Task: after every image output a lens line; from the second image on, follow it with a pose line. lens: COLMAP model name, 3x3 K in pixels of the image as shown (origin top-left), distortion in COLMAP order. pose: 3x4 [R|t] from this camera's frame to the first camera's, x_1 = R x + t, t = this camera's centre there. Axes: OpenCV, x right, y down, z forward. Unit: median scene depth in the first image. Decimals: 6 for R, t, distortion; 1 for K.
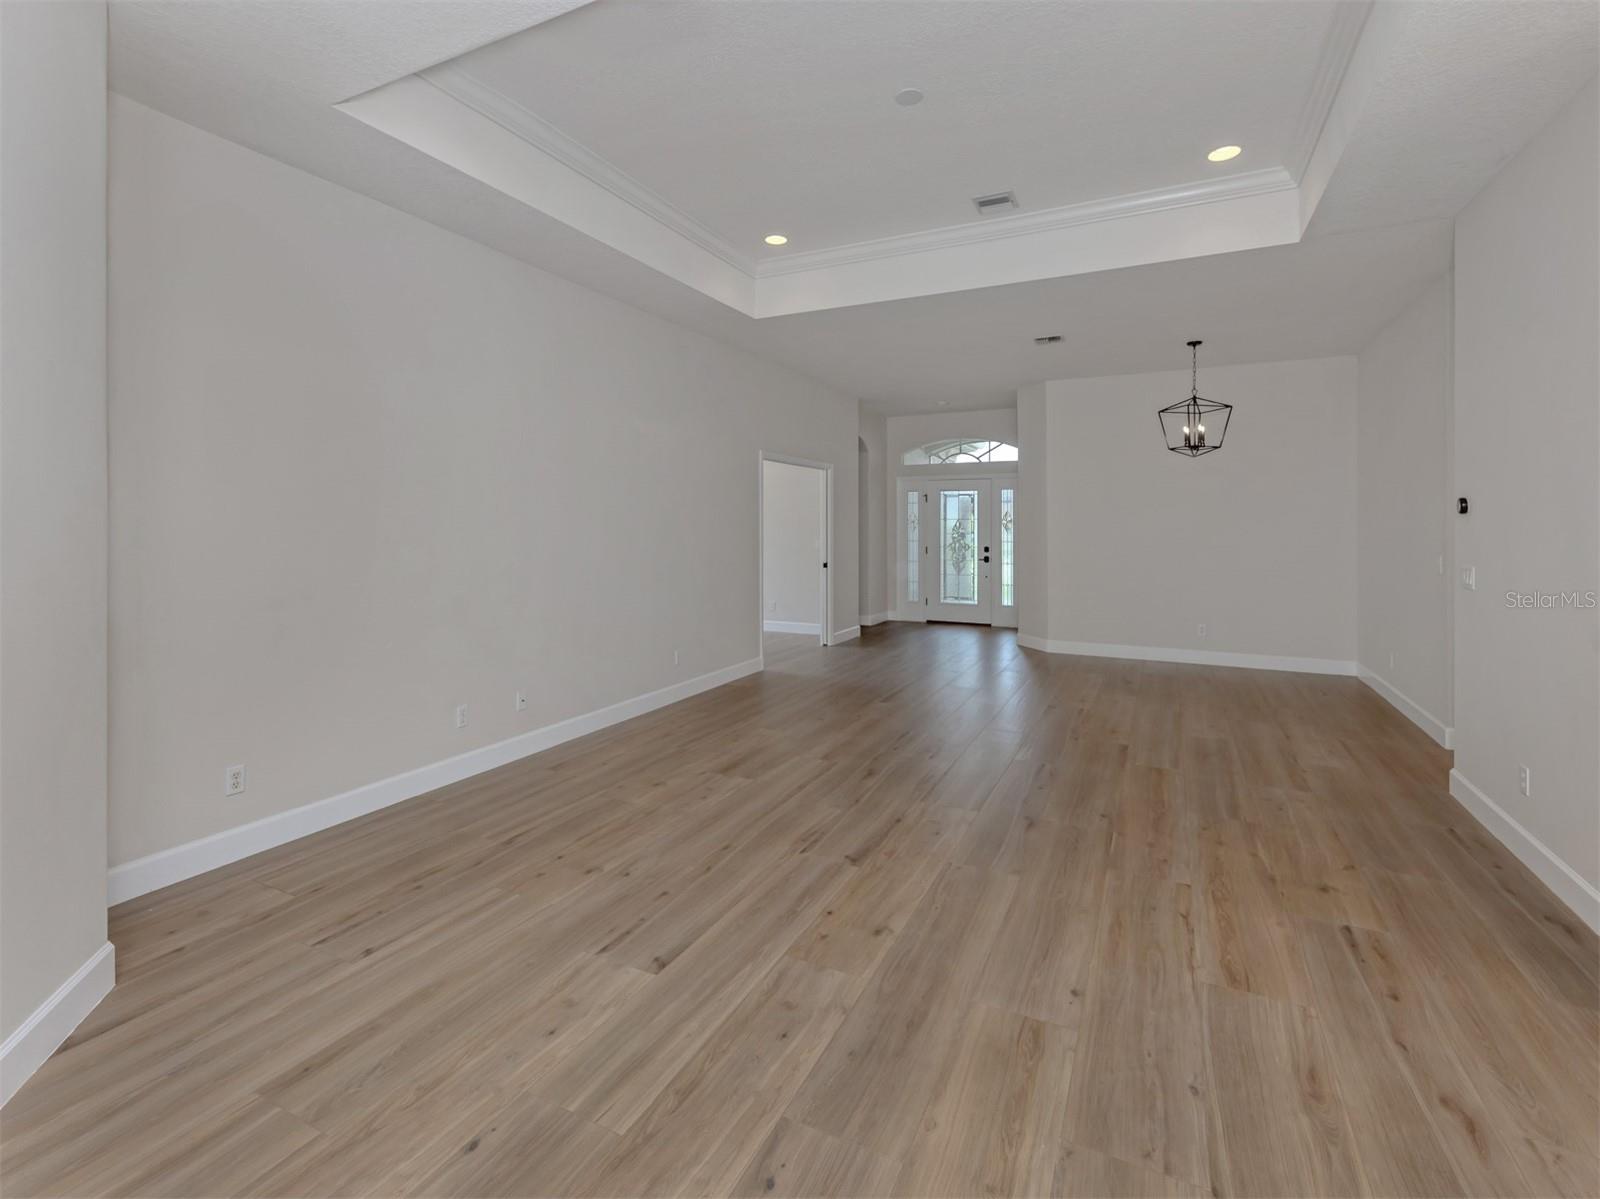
lens RADIAL K [[737.6, 0, 796.1], [0, 737.6, 539.4], [0, 0, 1]] dist [0.012499, -0.001603]
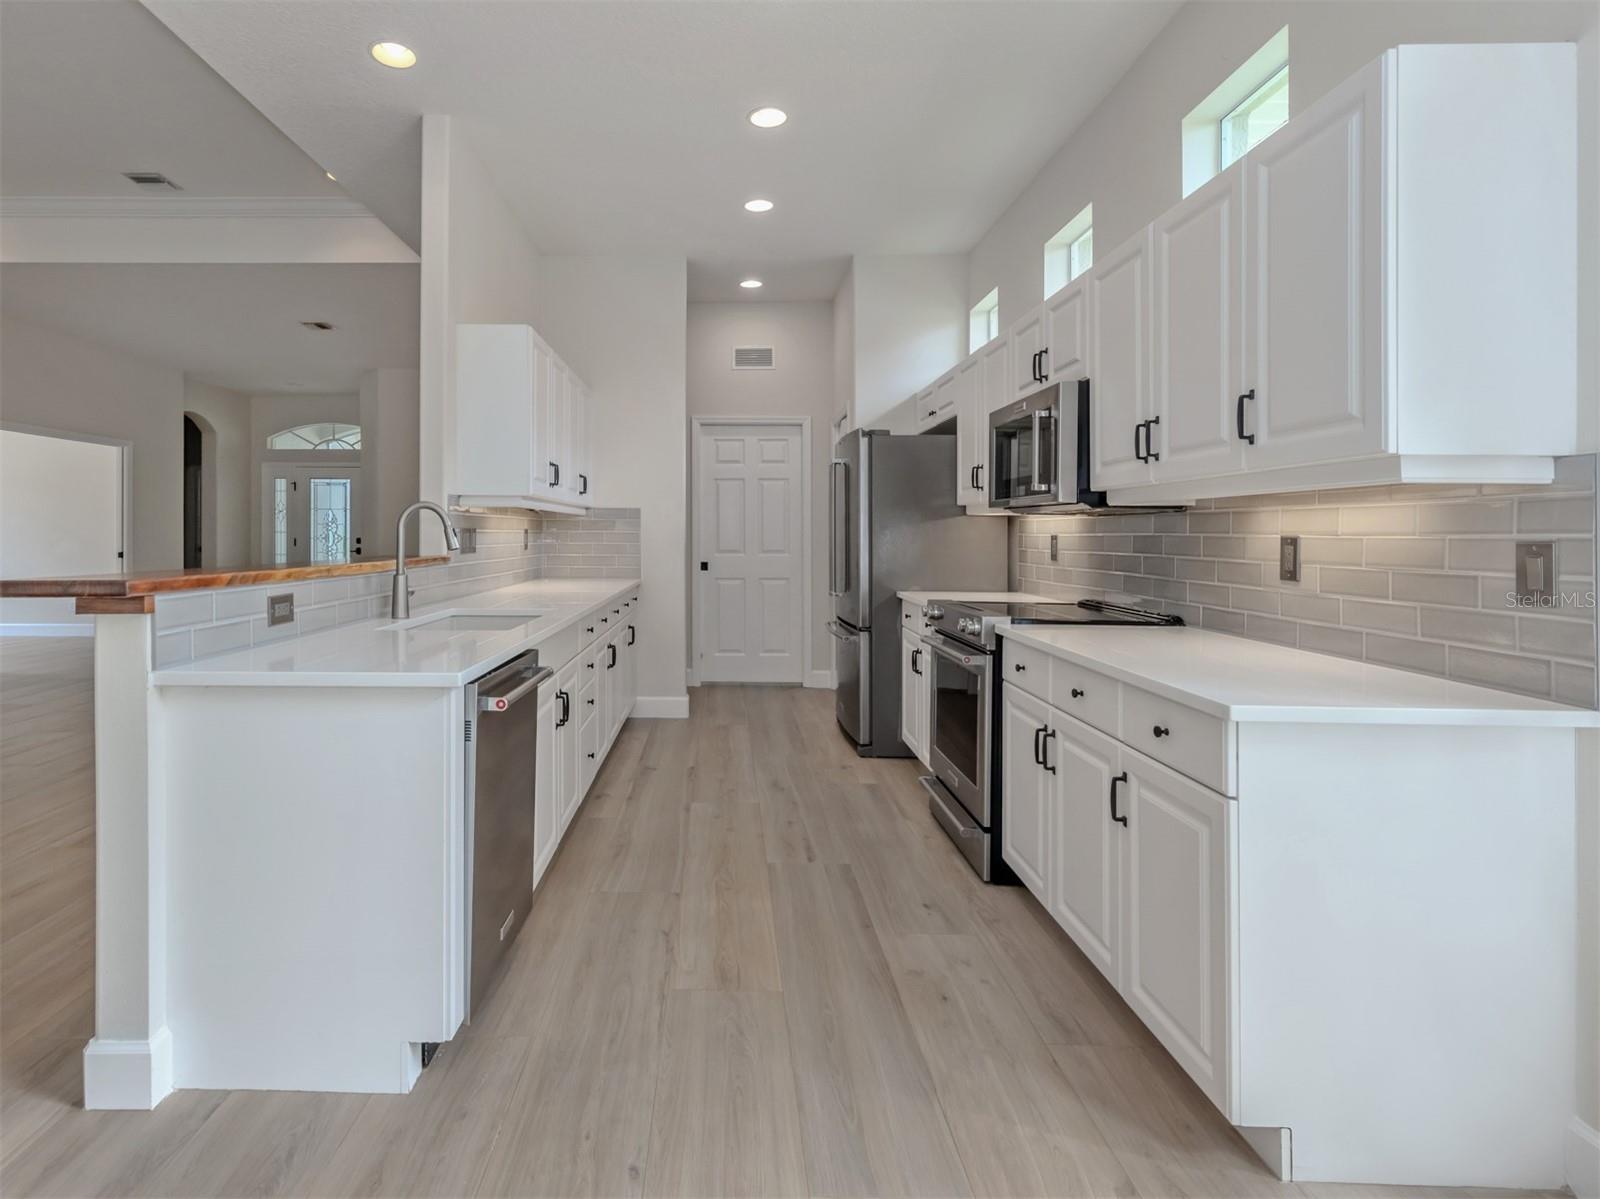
lens RADIAL K [[821.6, 0, 698.7], [0, 821.6, 536.6], [0, 0, 1]] dist [0.000185, 0.003277]
pose [[0.905724, 0.004164, 0.423847, 0.294740], [0.001748, 0.999907, -0.013558, 0.033156], [-0.423864, 0.013021, 0.905632, -0.214243]]
